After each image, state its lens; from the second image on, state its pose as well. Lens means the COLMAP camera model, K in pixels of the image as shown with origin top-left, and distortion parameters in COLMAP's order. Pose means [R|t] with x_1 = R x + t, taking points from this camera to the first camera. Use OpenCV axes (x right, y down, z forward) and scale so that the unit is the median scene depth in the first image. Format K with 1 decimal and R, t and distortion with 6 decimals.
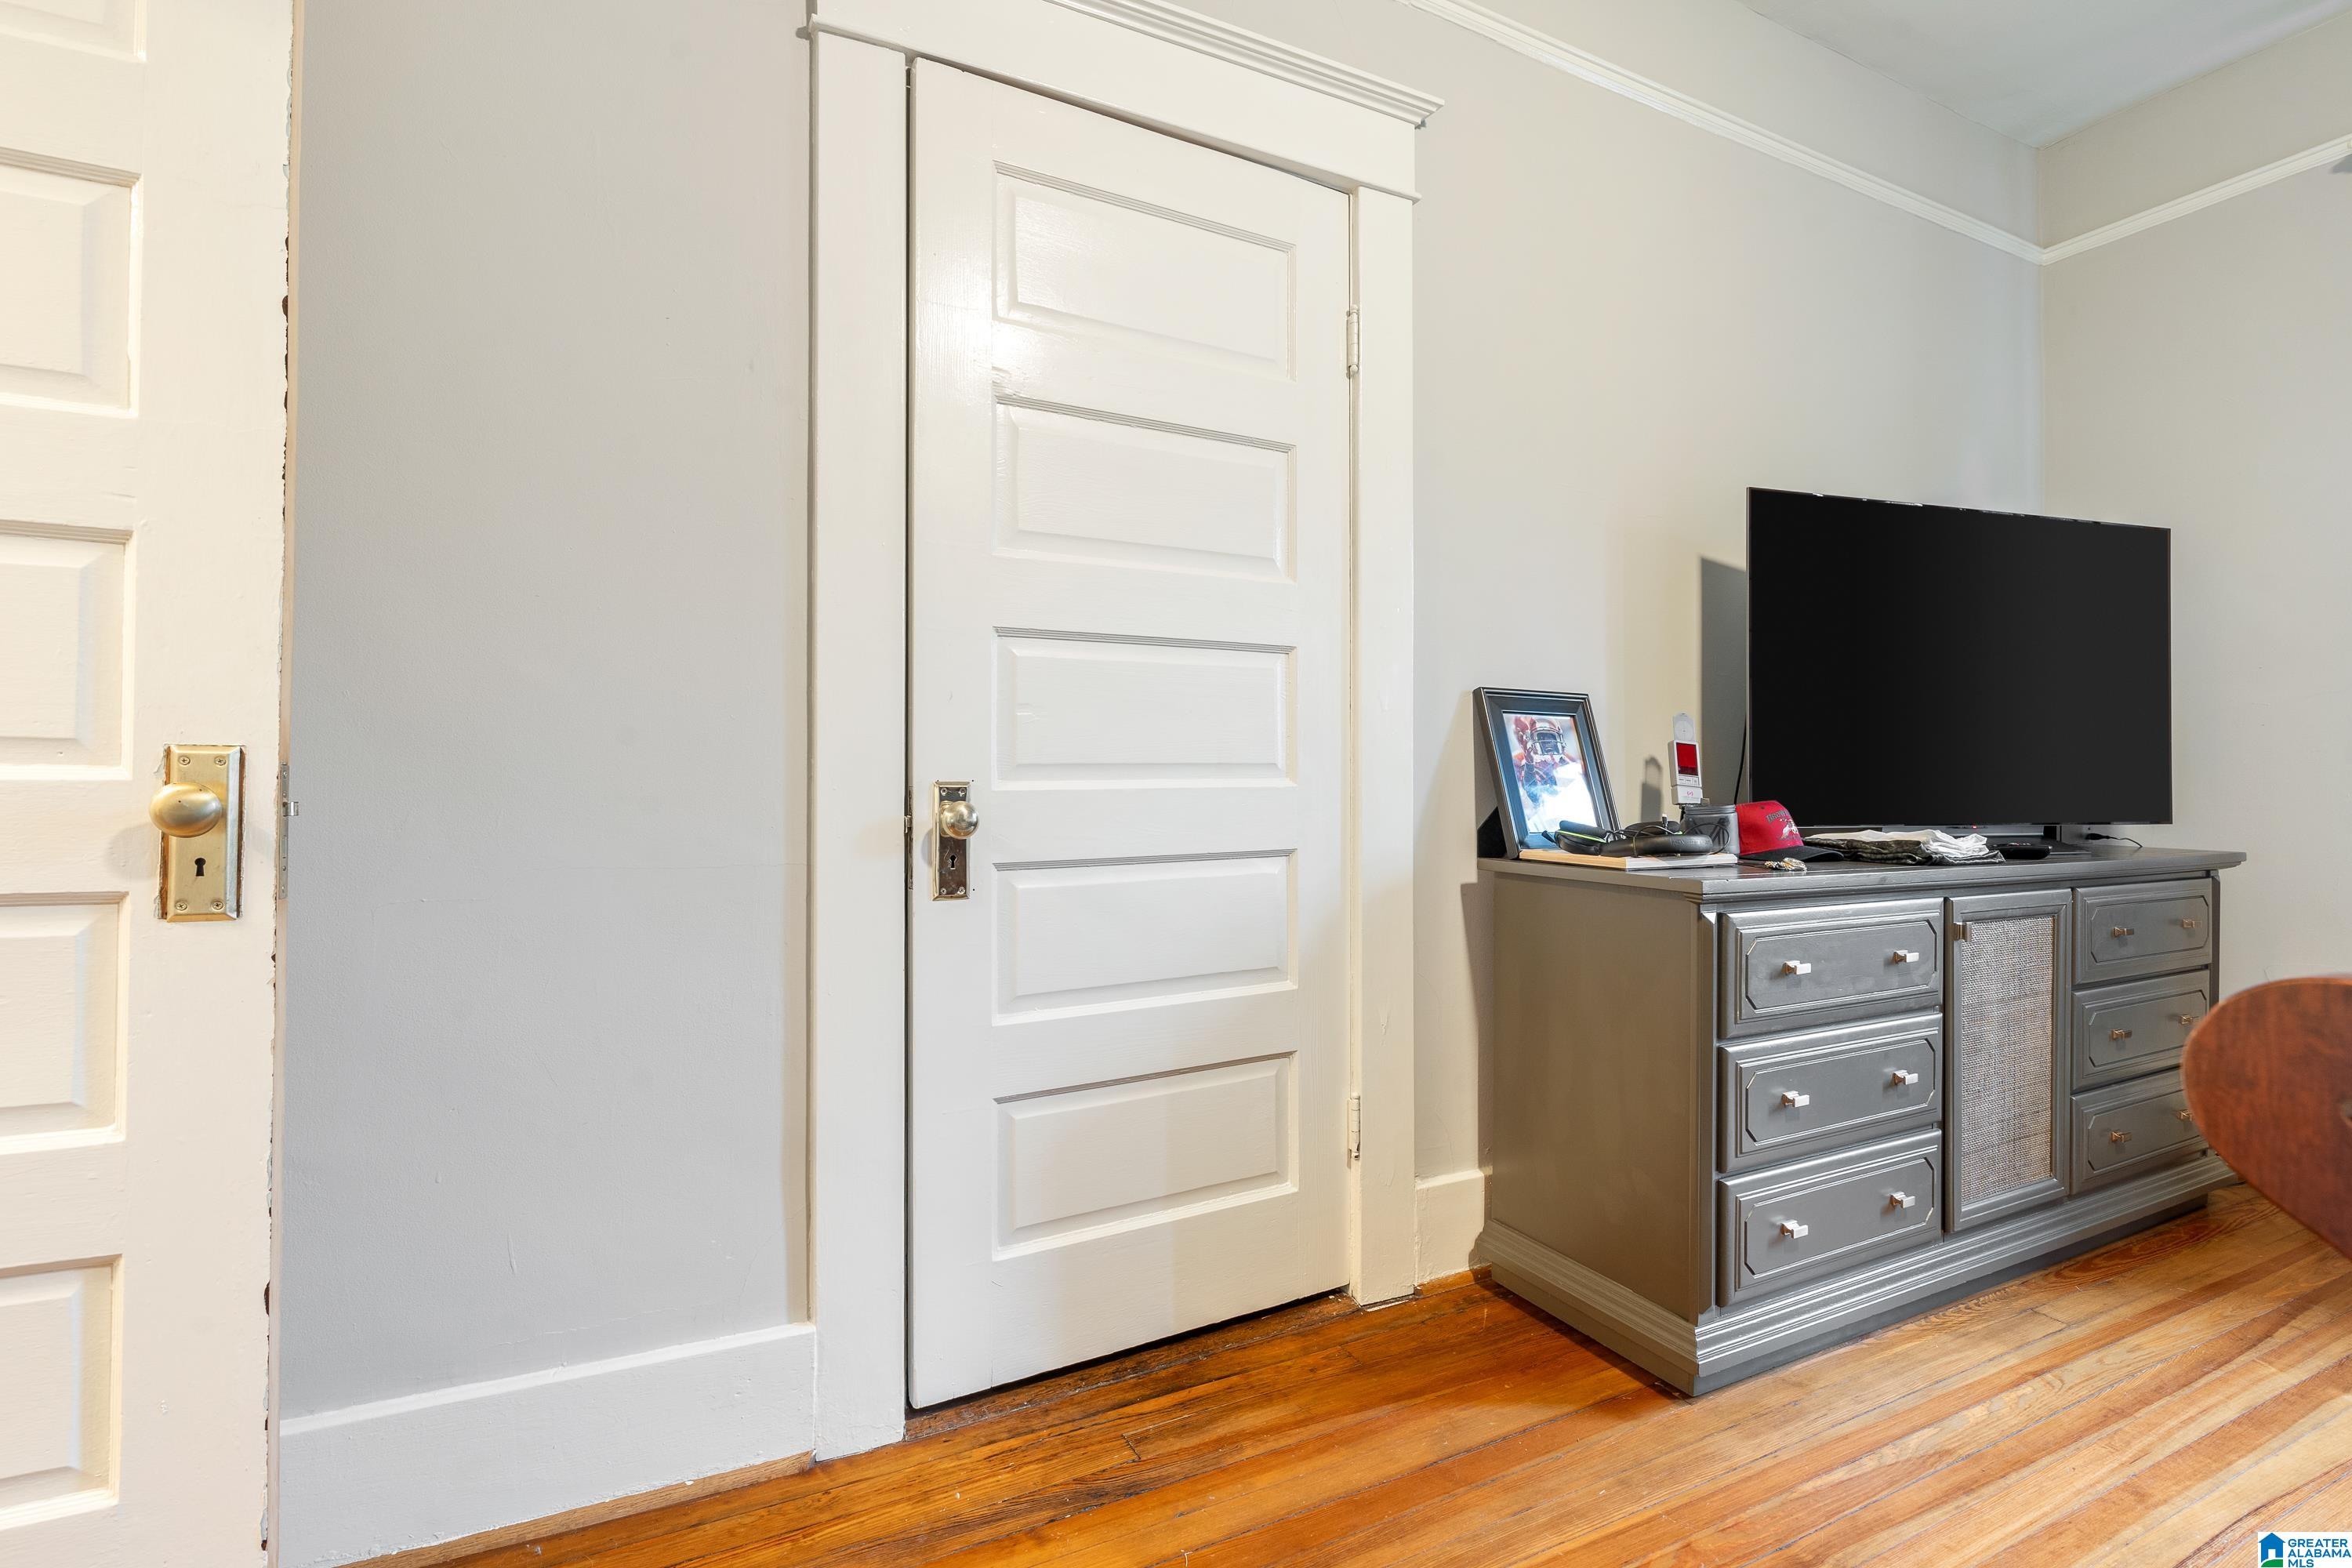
lens RADIAL K [[1079.7, 0, 1176.3], [0, 1079.7, 773.6], [0, 0, 1]] dist [-0.005546, 0.001231]
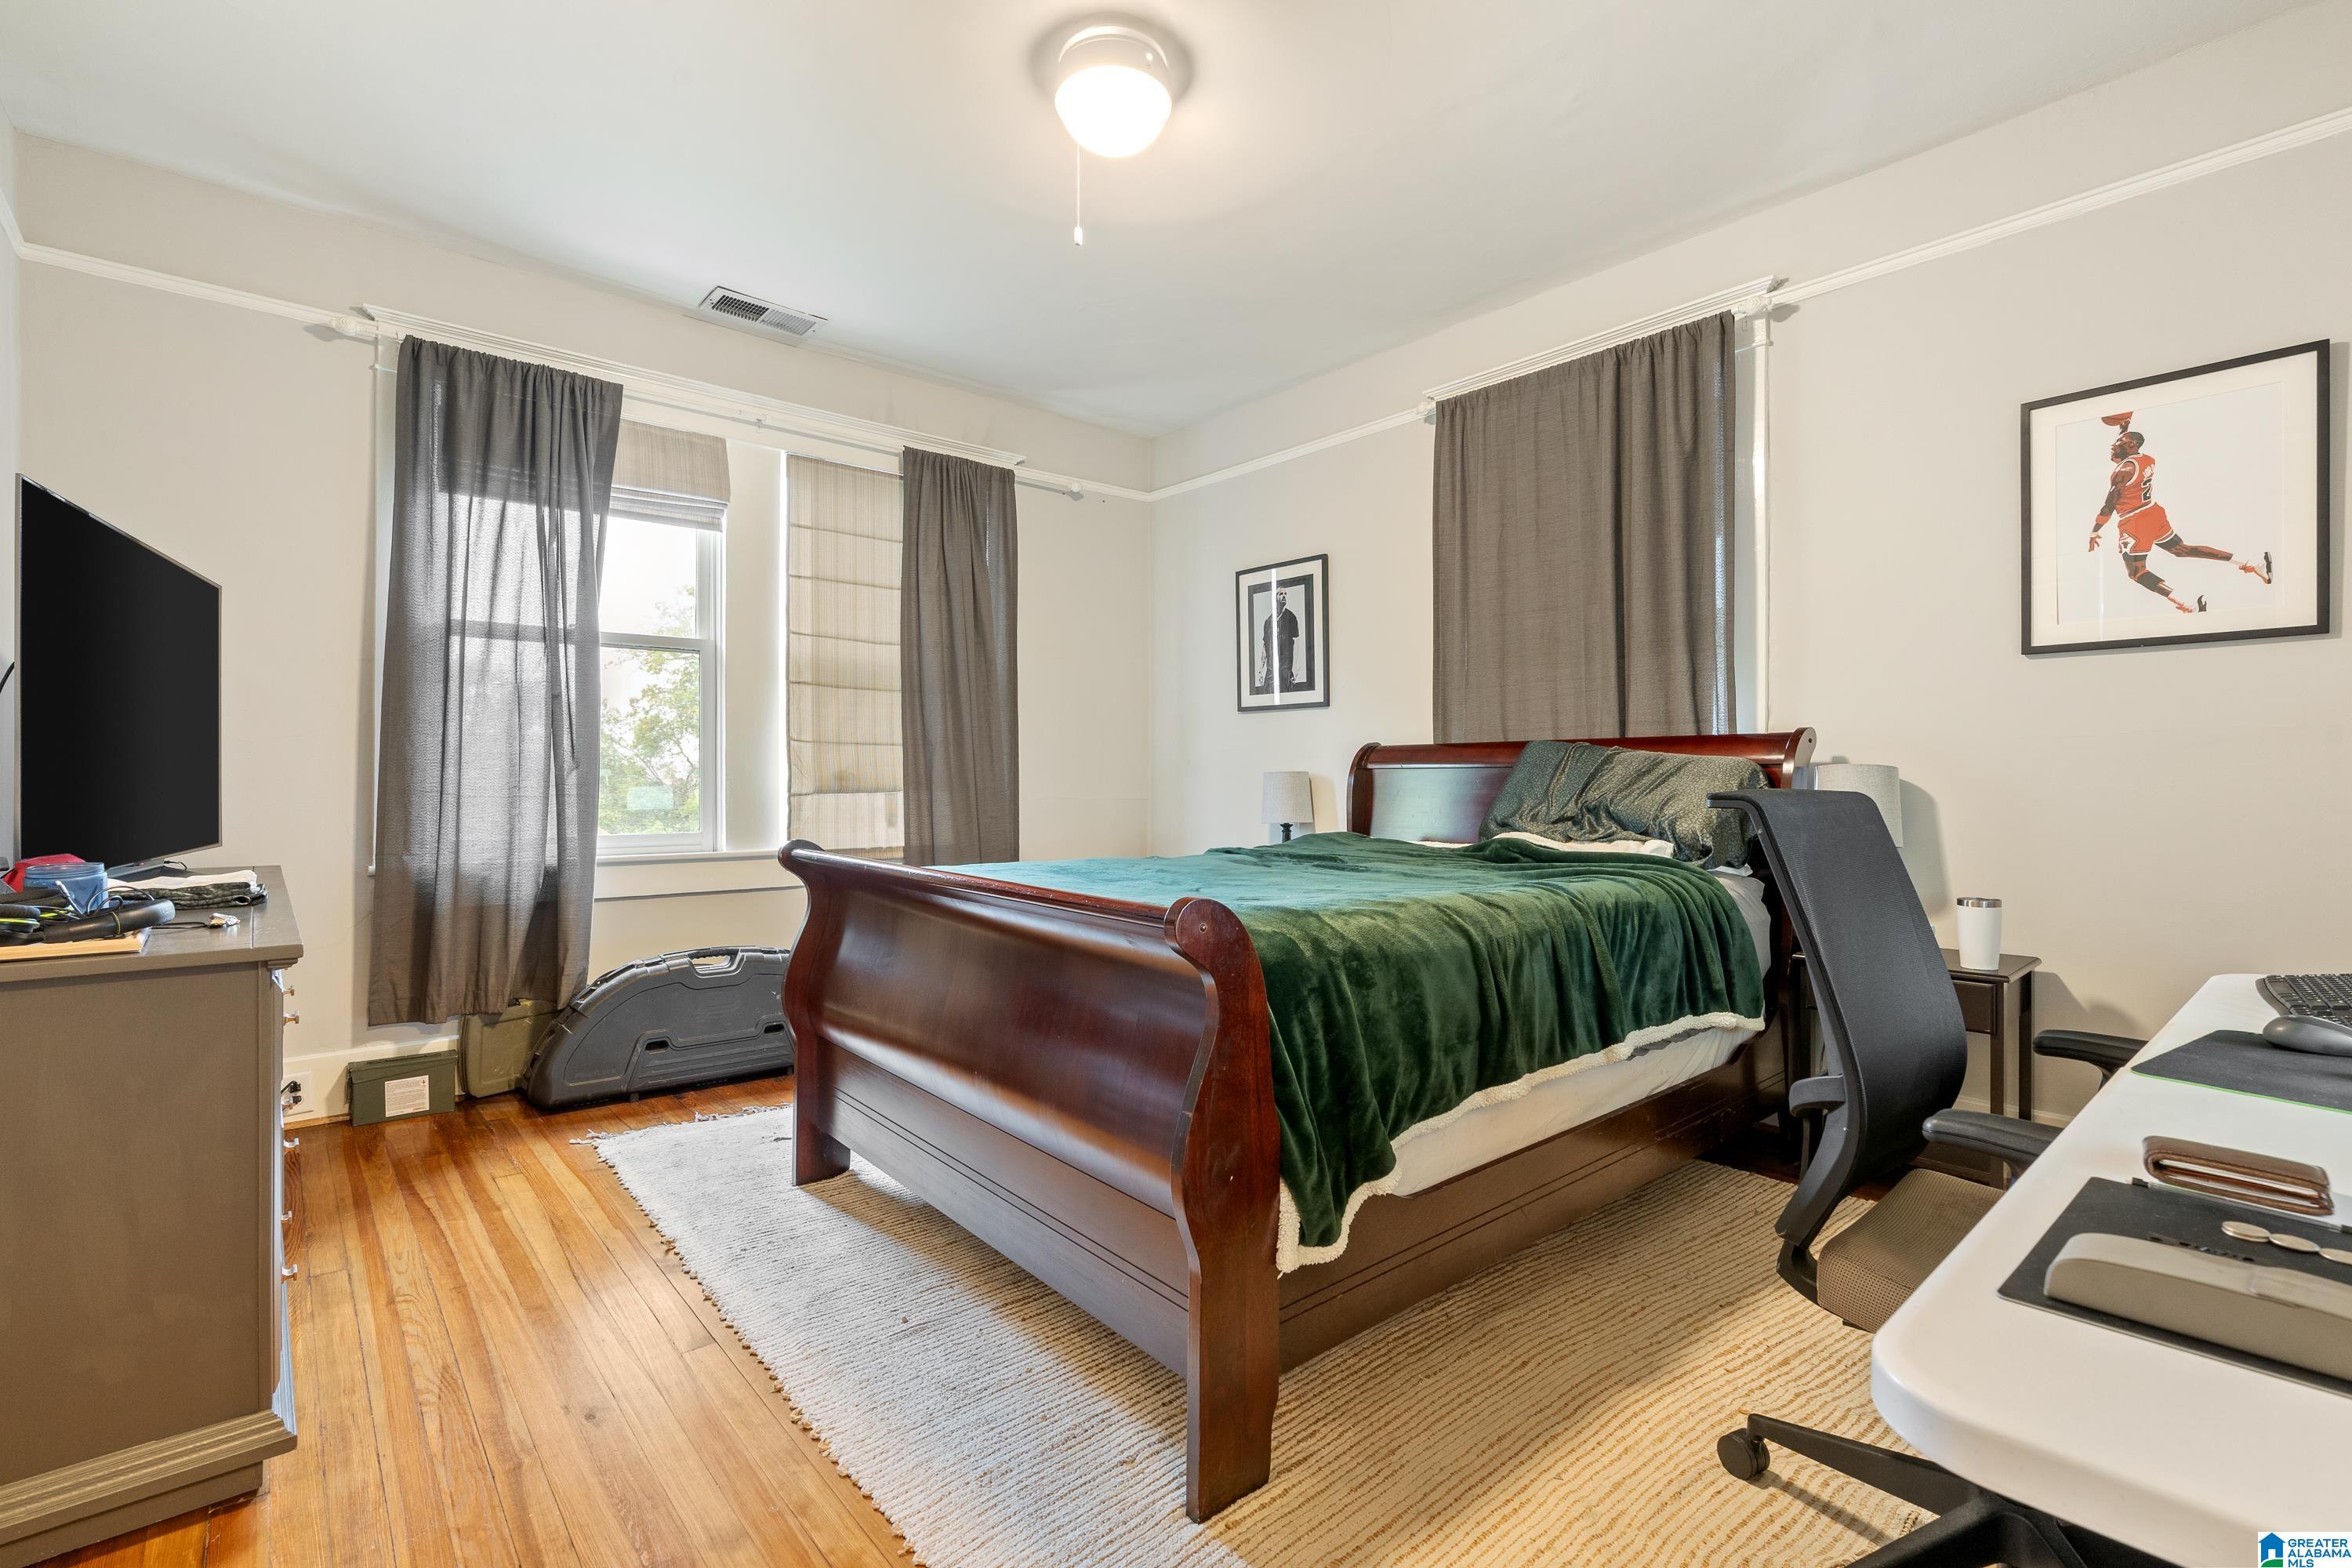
lens RADIAL K [[1079.7, 0, 1172.8], [0, 1079.7, 775.0], [0, 0, 1]] dist [-0.005546, 0.001231]
pose [[-0.256225, -0.007950, 0.966584, -0.596762], [-0.012835, 0.999906, 0.004822, -0.063504], [-0.966532, -0.011171, -0.256303, 0.433900]]
